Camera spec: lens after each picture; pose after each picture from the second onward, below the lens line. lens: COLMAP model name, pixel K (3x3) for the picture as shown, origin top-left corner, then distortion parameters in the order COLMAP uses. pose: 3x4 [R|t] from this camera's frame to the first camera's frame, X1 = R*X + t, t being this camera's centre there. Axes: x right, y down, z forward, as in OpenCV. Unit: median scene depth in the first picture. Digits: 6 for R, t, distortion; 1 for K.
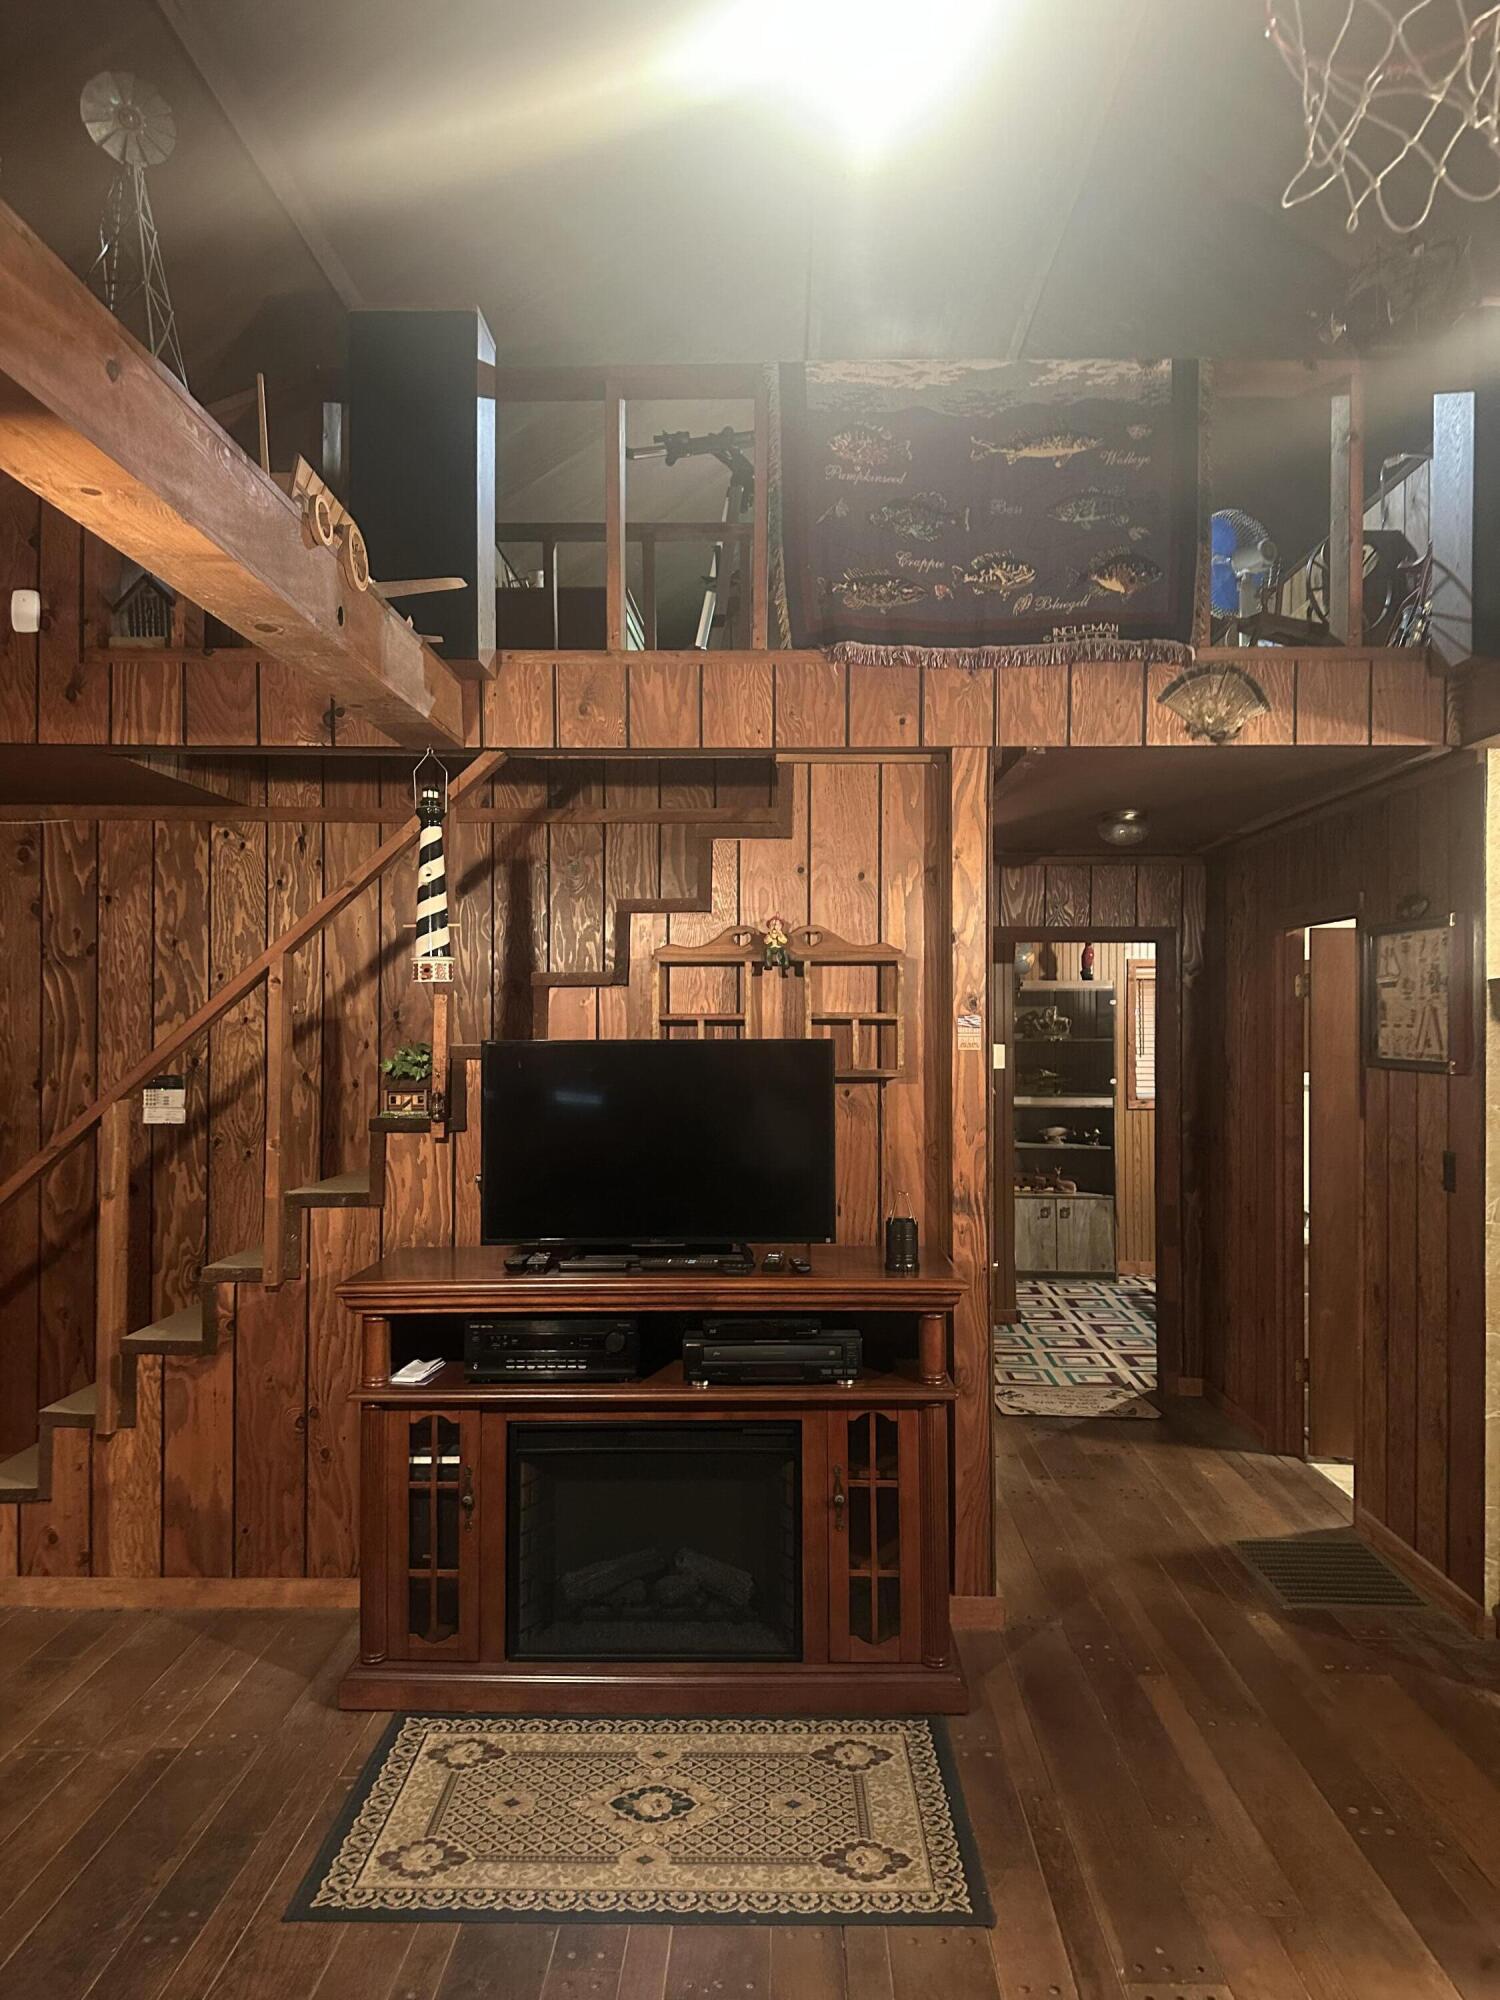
lens RADIAL K [[1392.9, 0, 759.4], [0, 1392.9, 1013.4], [0, 0, 1]] dist [0.089971, -0.116205]
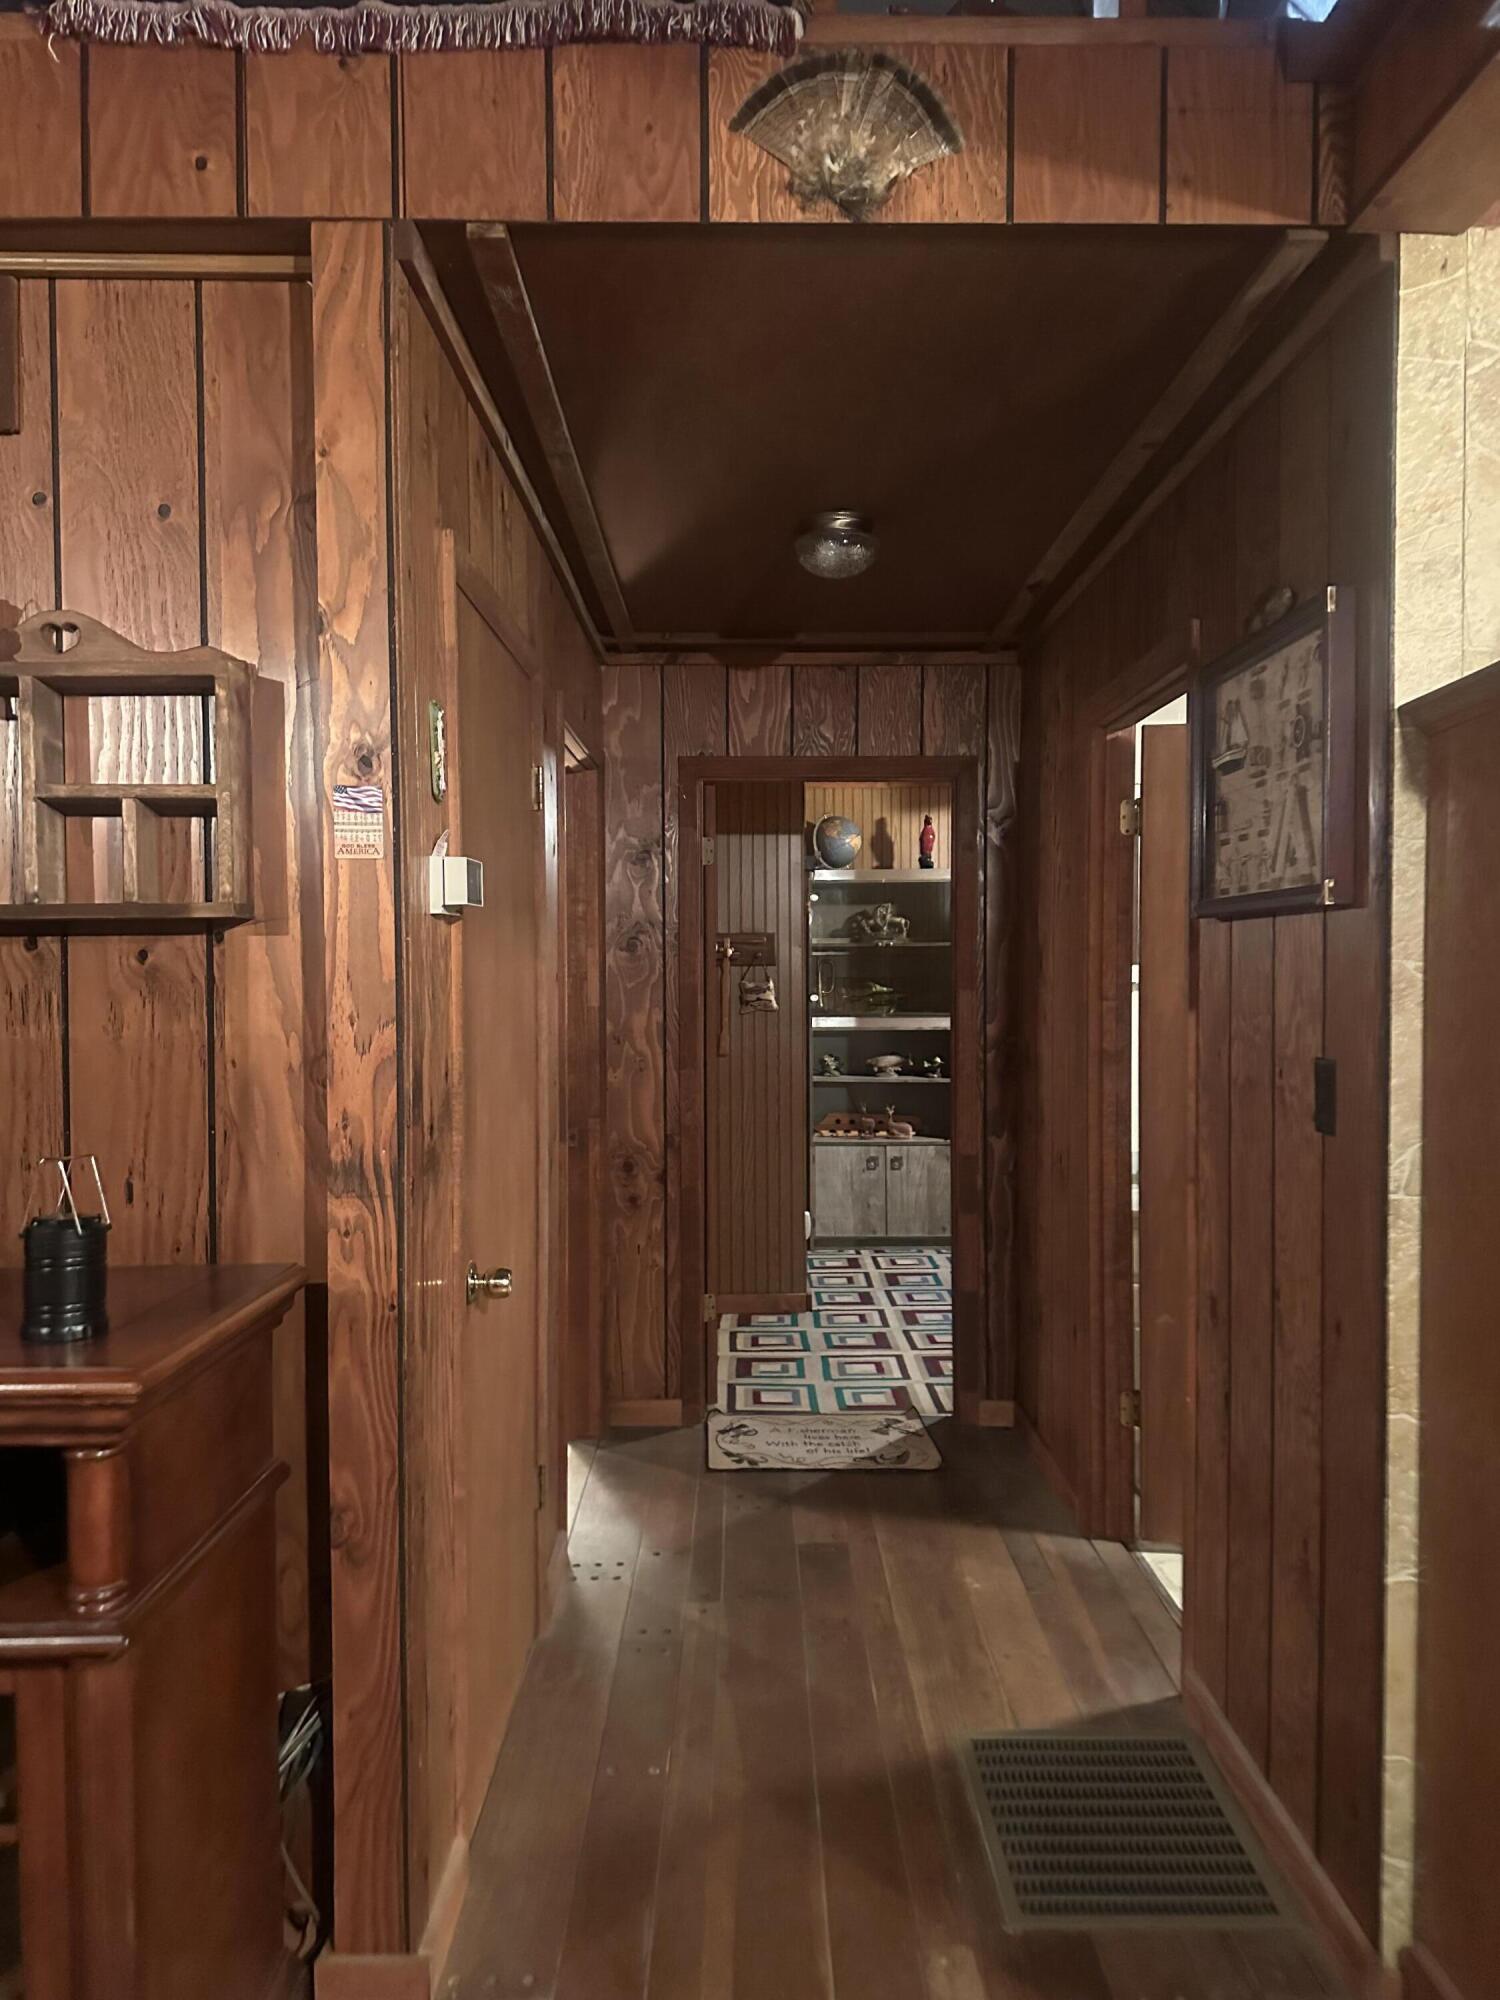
lens RADIAL K [[1392.9, 0, 752.4], [0, 1392.9, 995.8], [0, 0, 1]] dist [0.089971, -0.116205]
pose [[0.999680, -0.007607, 0.024138, 0.244032], [0.006966, 0.999624, 0.026504, 0.054987], [-0.024331, -0.026327, 0.999357, 0.448194]]
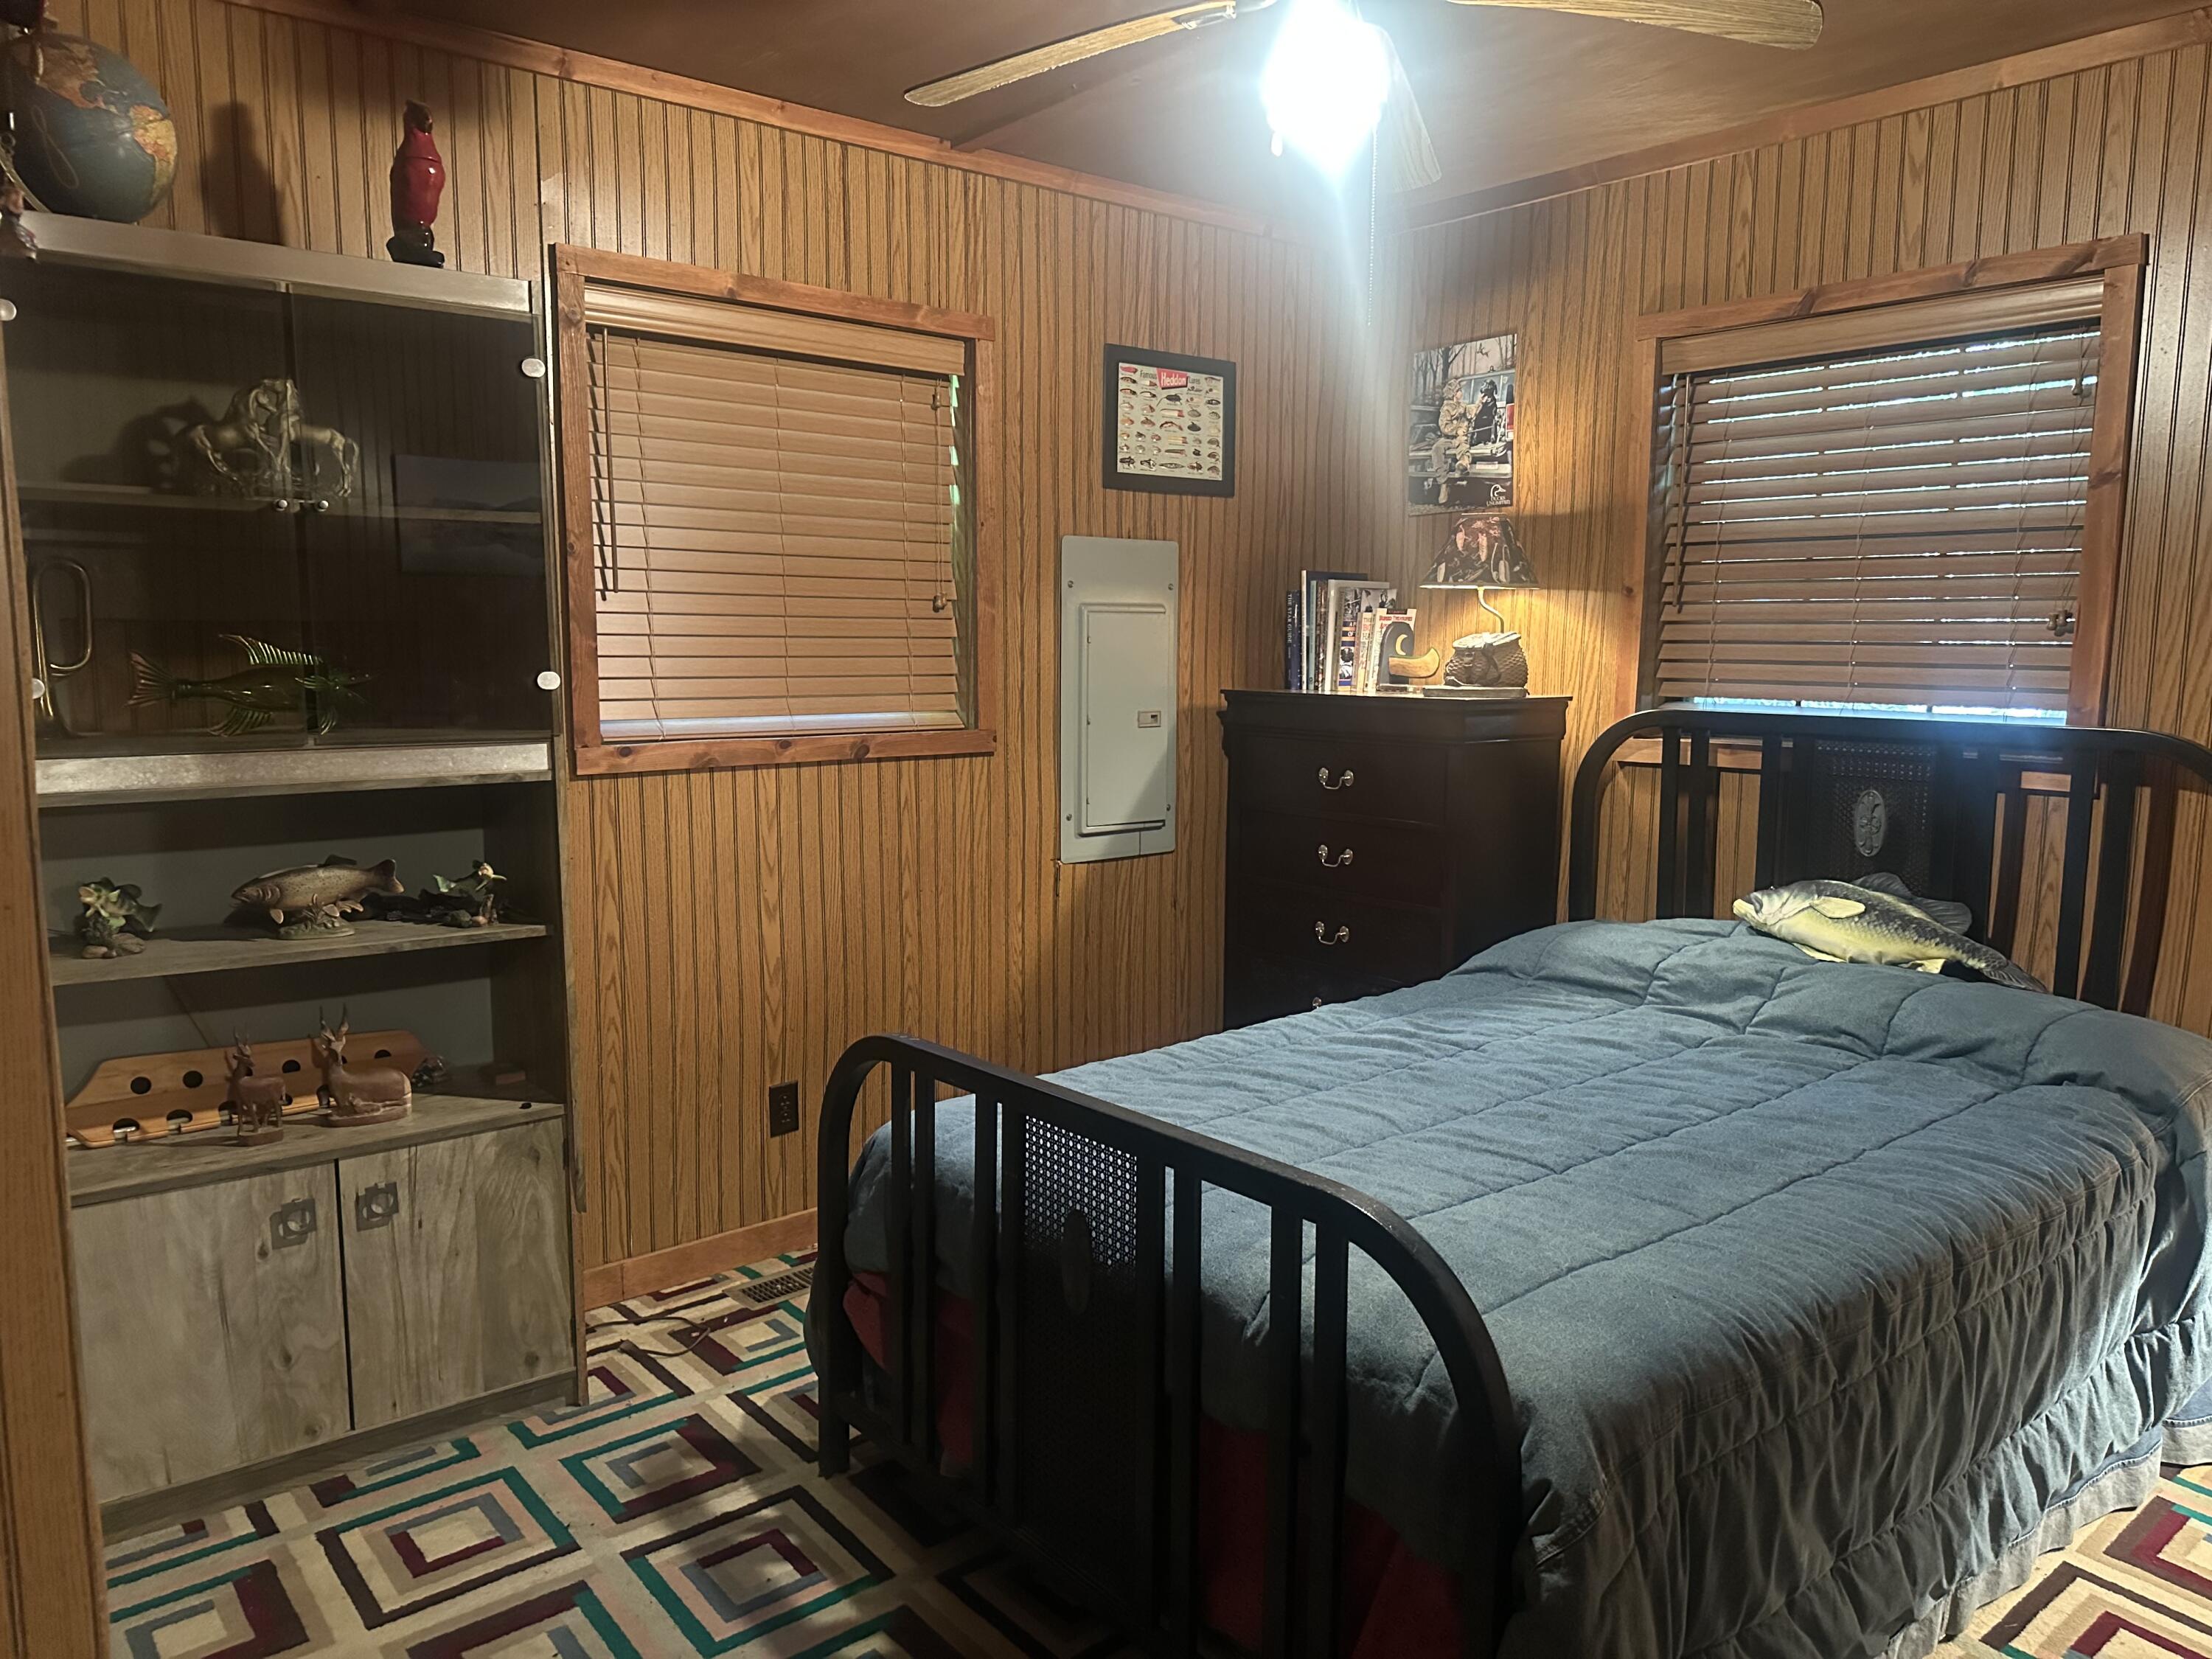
lens RADIAL K [[1540.6, 0, 1053.6], [0, 1540.6, 843.2], [0, 0, 1]] dist [0.089971, -0.116205]
pose [[0.758954, -0.075733, 0.646725, 0.274778], [-0.007428, 0.992142, 0.124899, 0.085830], [-0.651102, -0.099597, 0.752428, 1.474197]]
